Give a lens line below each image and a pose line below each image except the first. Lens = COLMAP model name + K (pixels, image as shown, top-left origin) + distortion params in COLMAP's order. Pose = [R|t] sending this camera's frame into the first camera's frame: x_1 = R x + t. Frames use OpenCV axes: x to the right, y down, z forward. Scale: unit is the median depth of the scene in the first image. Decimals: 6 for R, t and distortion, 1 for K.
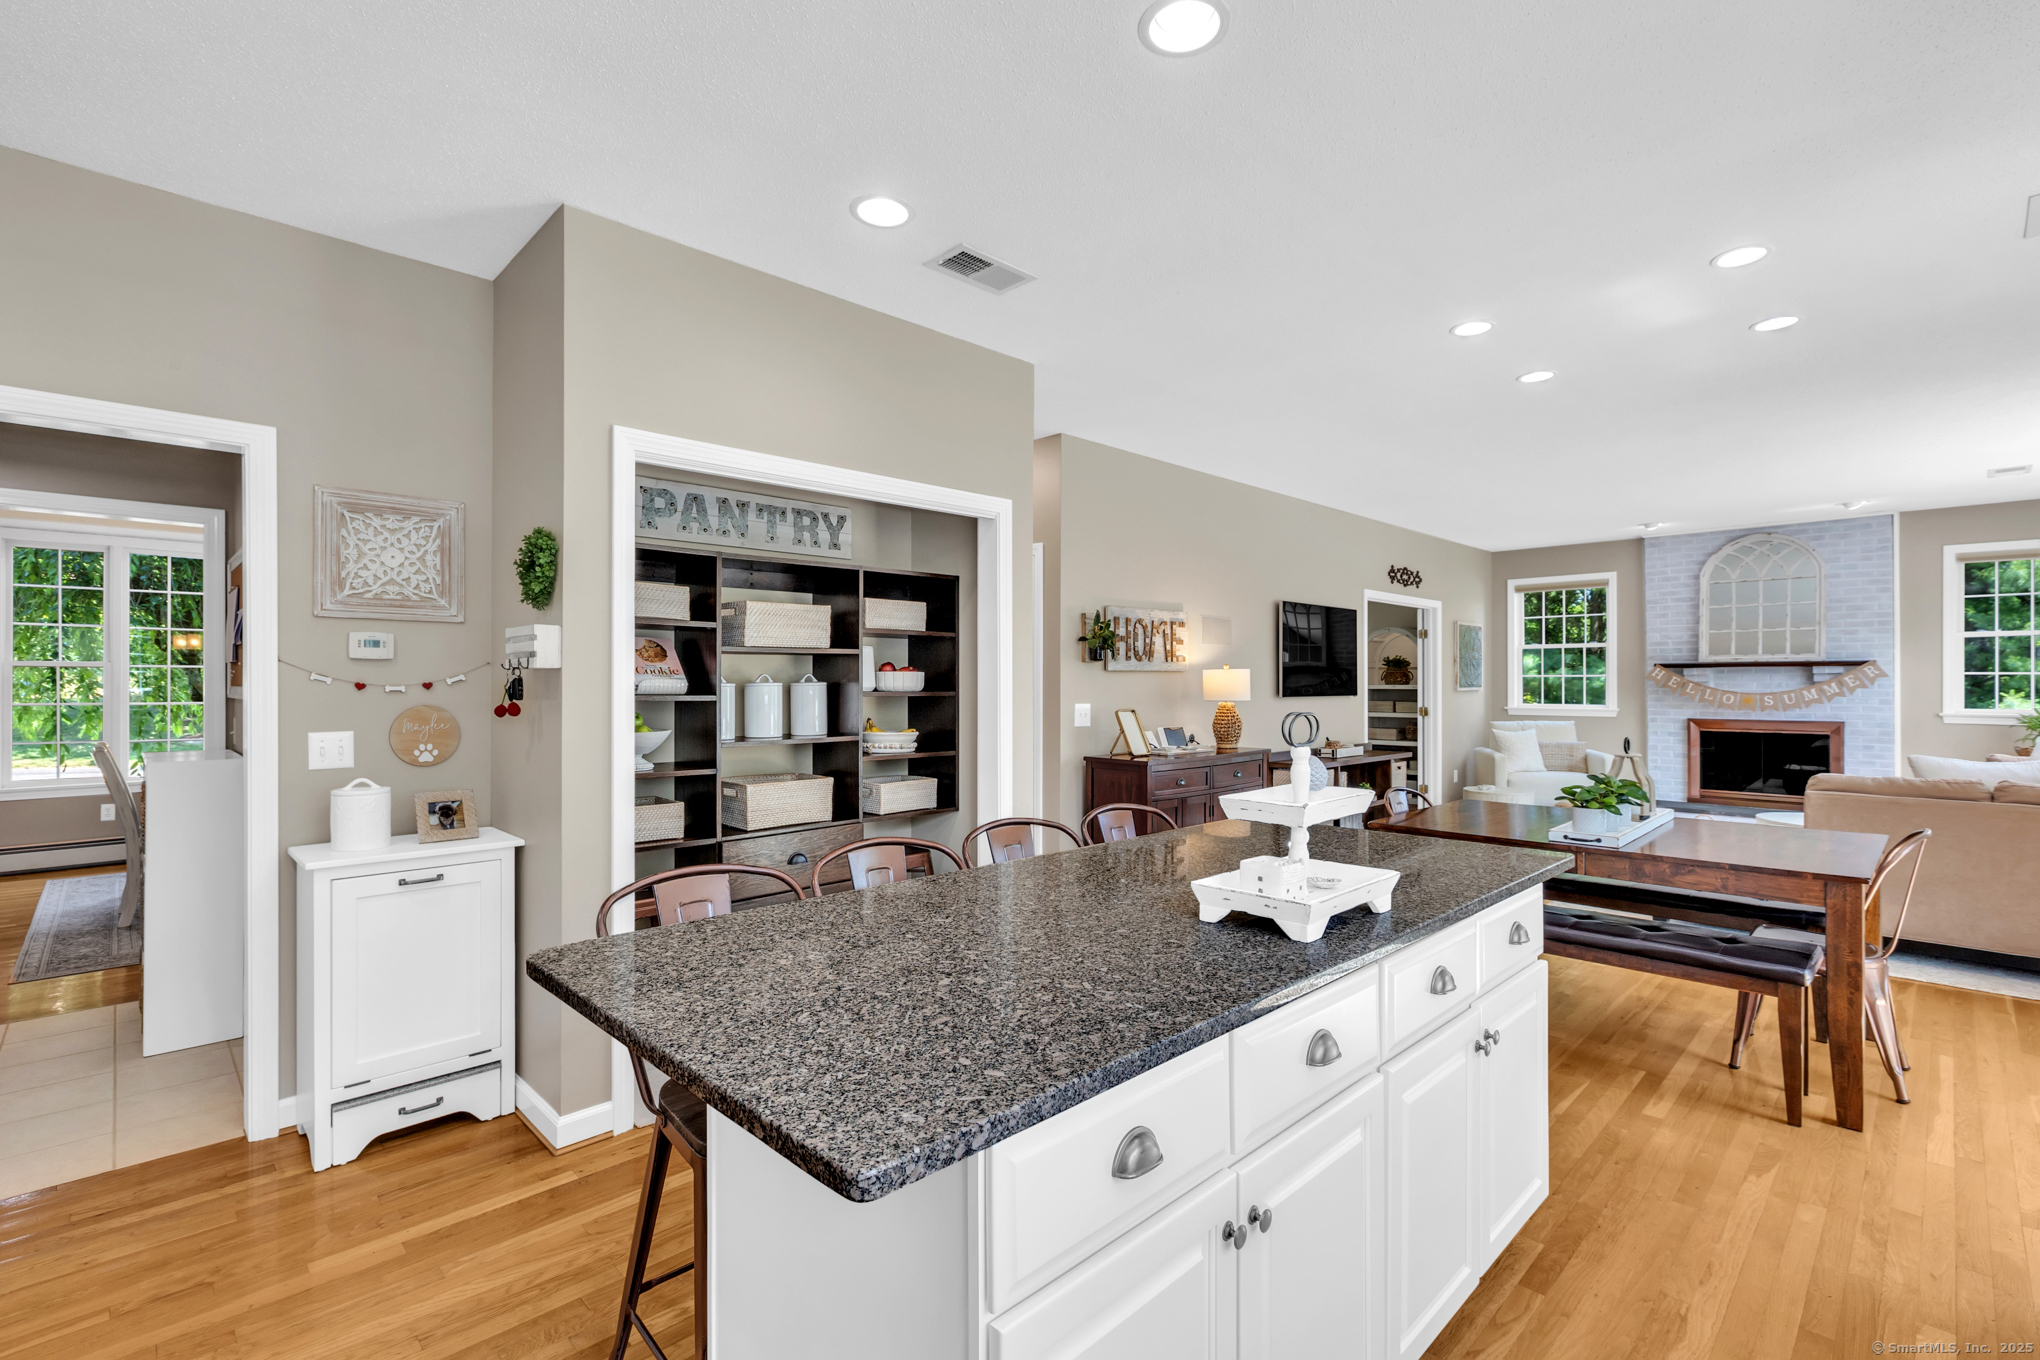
lens RADIAL K [[915.9, 0, 1012.2], [0, 915.9, 682.0], [0, 0, 1]] dist [-0.000100, -0.002095]
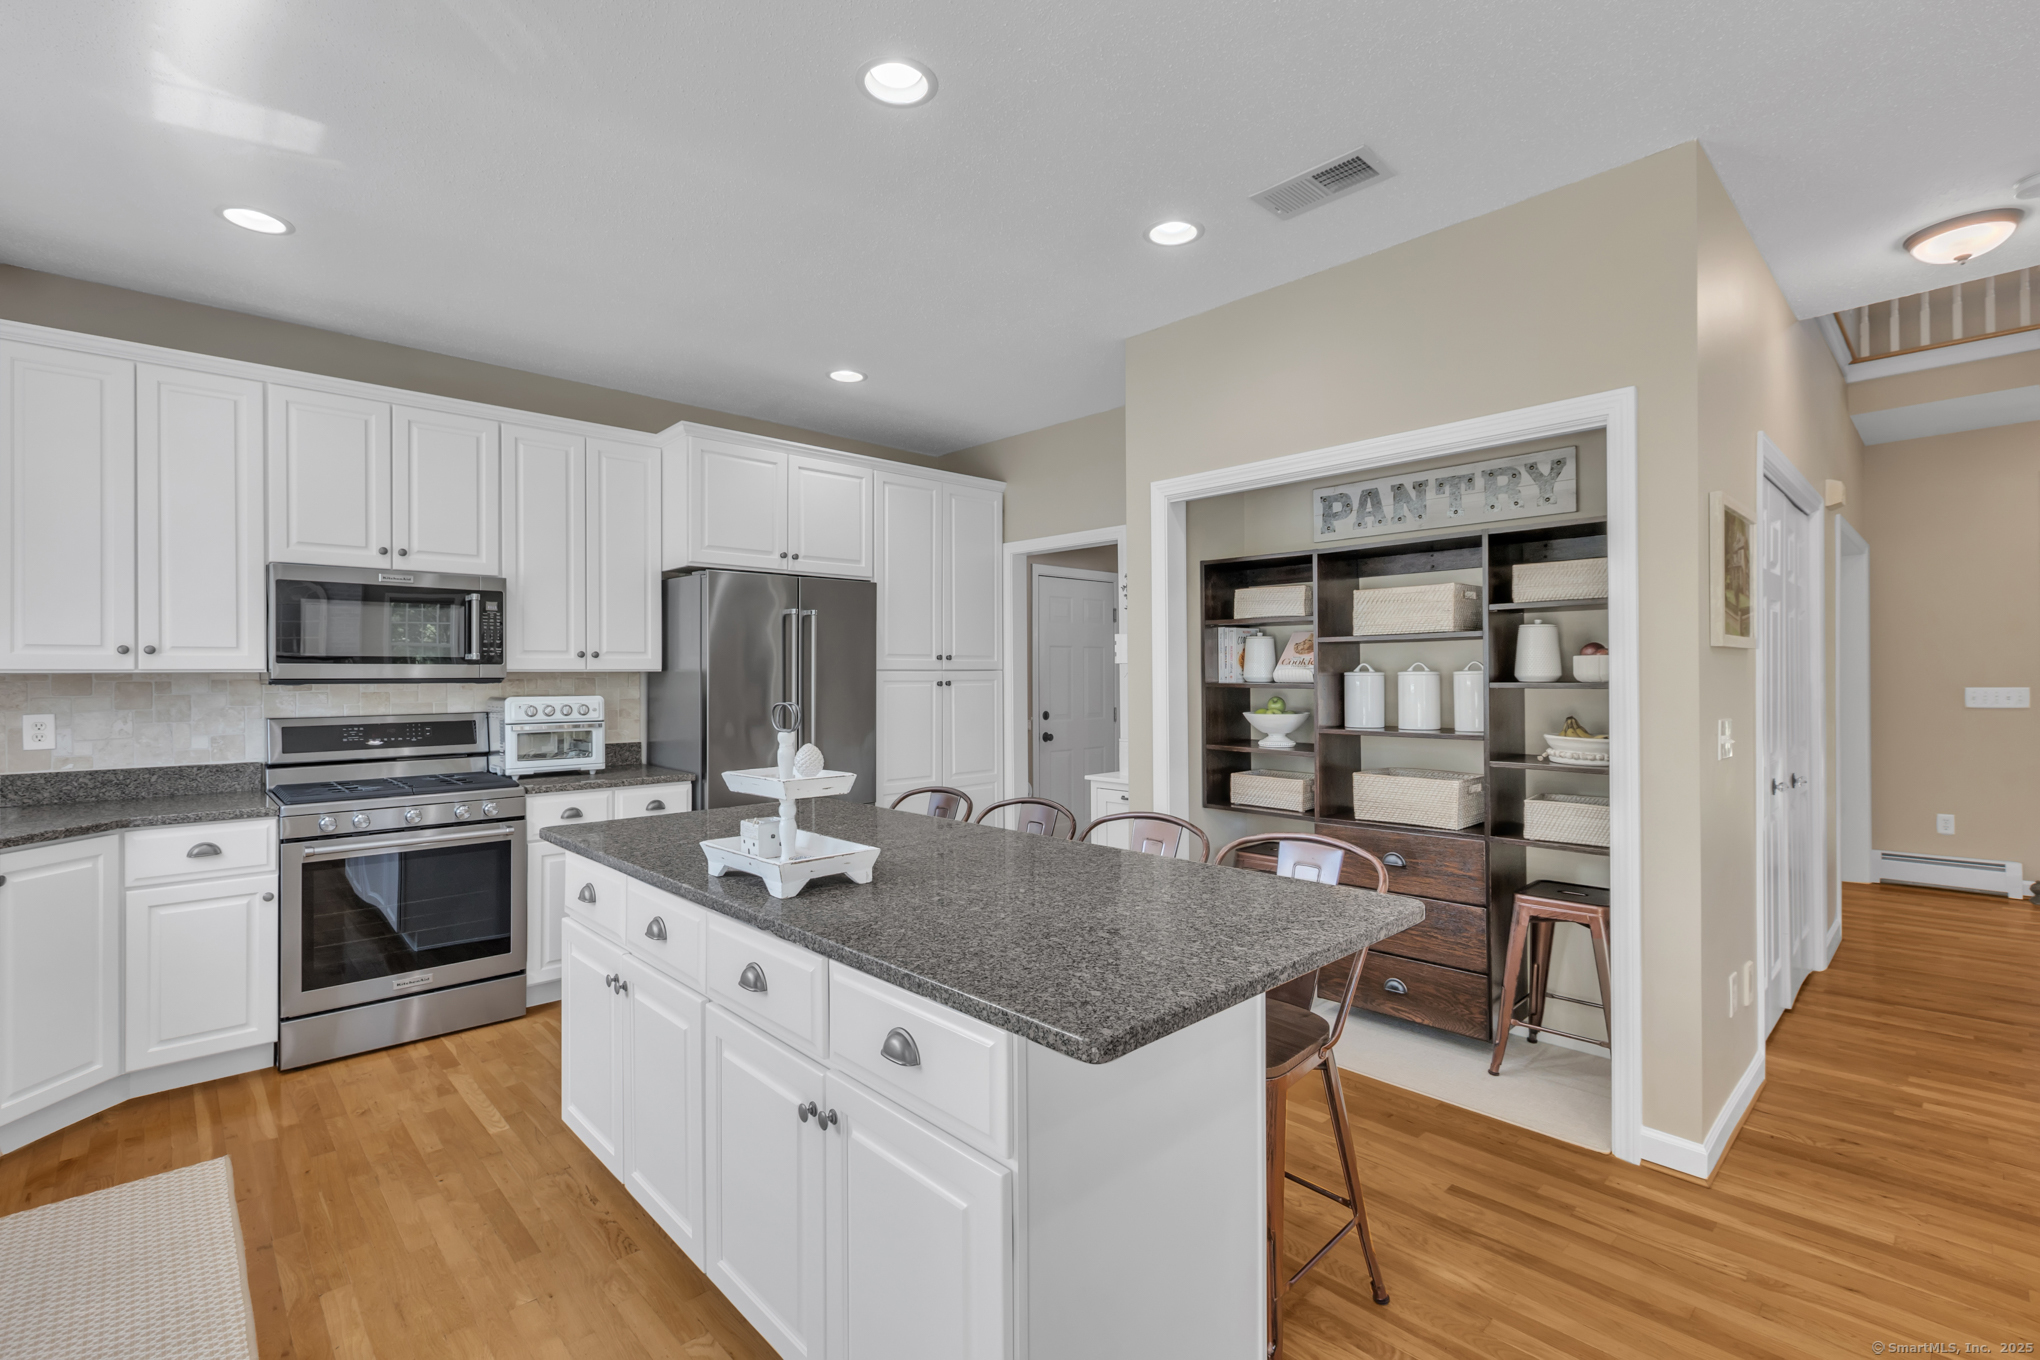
lens RADIAL K [[915.9, 0, 1011.6], [0, 915.9, 673.2], [0, 0, 1]] dist [-0.000100, -0.002095]
pose [[-0.023281, -0.001860, -0.999727, 0.318926], [0.008933, 0.999958, -0.002069, 0.000422], [0.999689, -0.008979, -0.023264, 0.282553]]
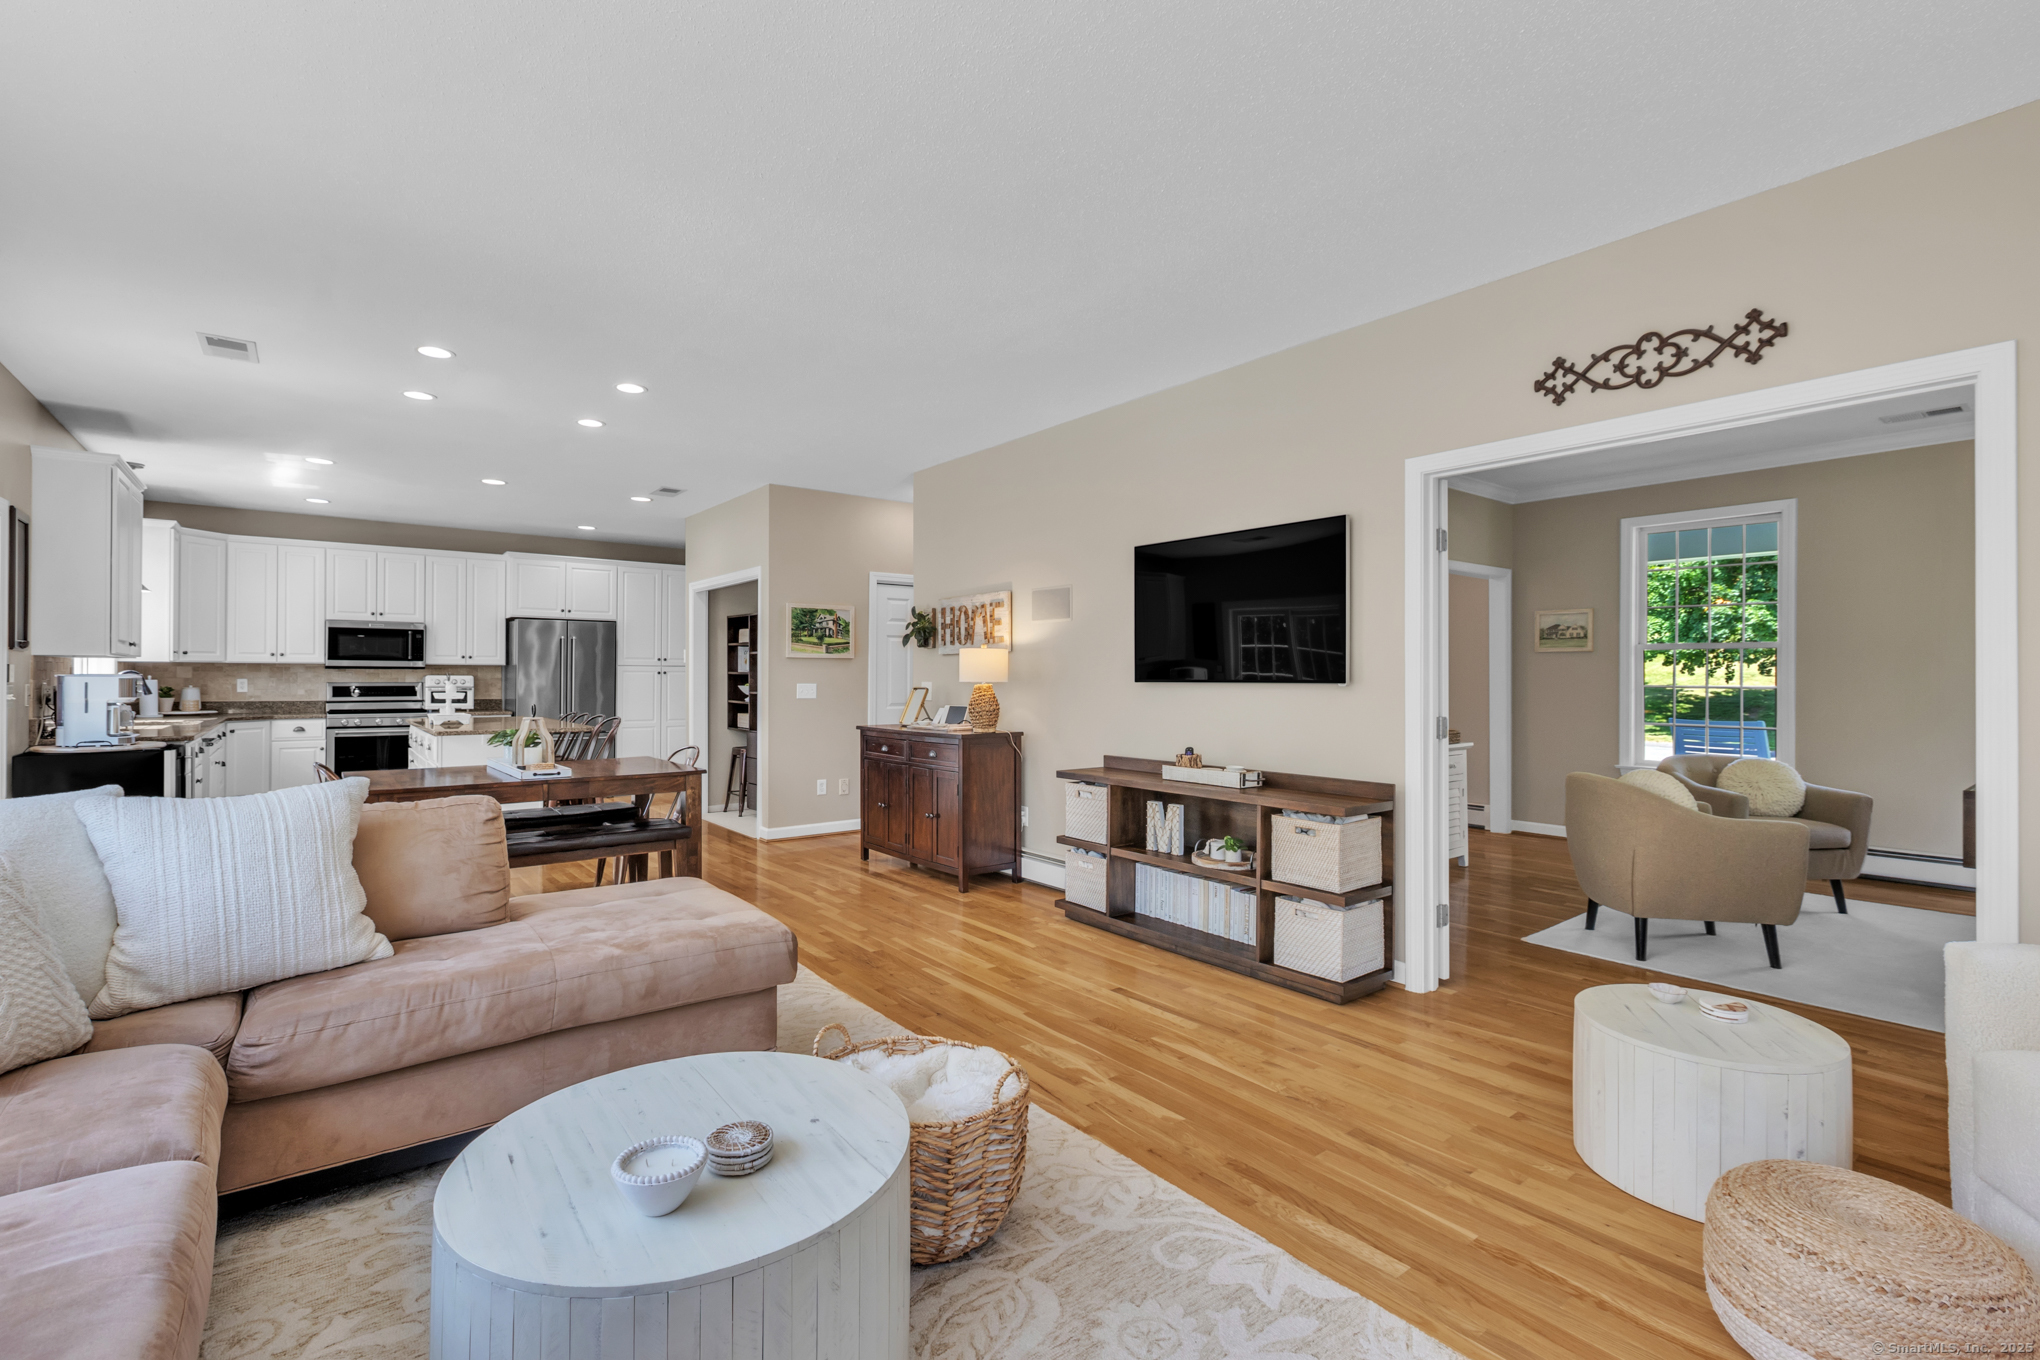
lens RADIAL K [[915.9, 0, 1010.7], [0, 915.9, 672.0], [0, 0, 1]] dist [-0.000100, -0.002095]
pose [[-0.116570, -0.004301, -0.993173, 0.862614], [-0.000337, 0.999991, -0.004291, 0.010043], [0.993182, -0.000166, -0.116570, 0.838824]]
